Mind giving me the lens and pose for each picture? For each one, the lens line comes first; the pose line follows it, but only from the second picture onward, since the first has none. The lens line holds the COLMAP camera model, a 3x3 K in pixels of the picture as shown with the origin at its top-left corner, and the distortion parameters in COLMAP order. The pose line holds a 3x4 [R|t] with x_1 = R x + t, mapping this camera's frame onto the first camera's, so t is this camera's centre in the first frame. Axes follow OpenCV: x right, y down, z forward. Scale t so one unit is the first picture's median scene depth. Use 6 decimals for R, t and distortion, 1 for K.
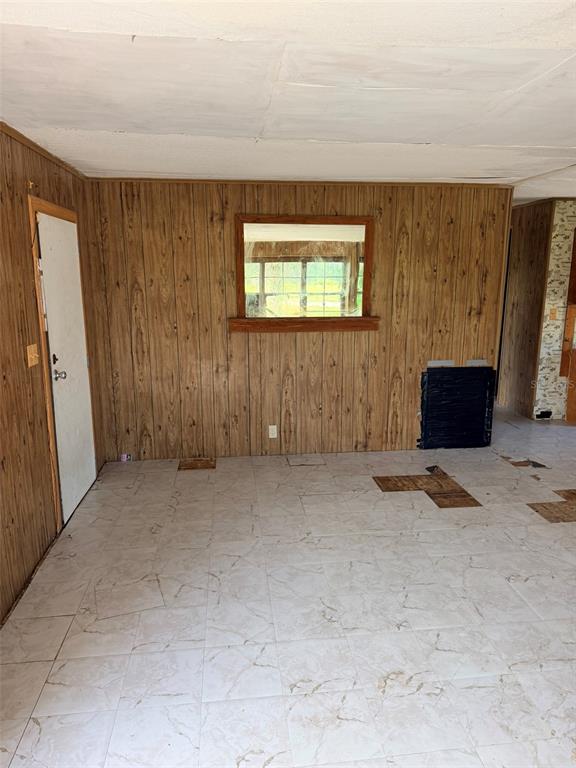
lens RADIAL K [[538.8, 0, 286.4], [0, 538.8, 386.1], [0, 0, 1]] dist [0.058120, -0.071673]
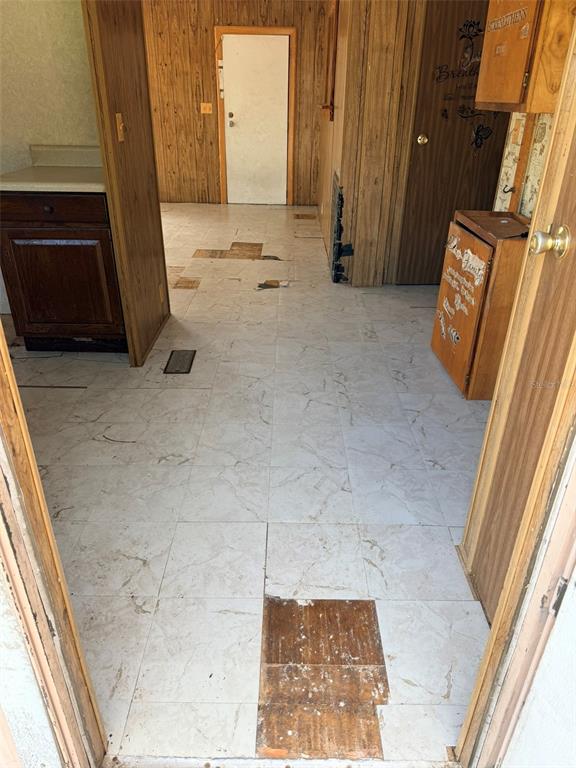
lens RADIAL K [[538.8, 0, 286.6], [0, 538.8, 385.6], [0, 0, 1]] dist [0.058120, -0.071673]
pose [[-0.121880, 0.463691, -0.877574, 1.458980], [-0.220530, 0.849414, 0.479440, -0.172688], [0.967735, 0.251965, -0.001269, 1.174913]]
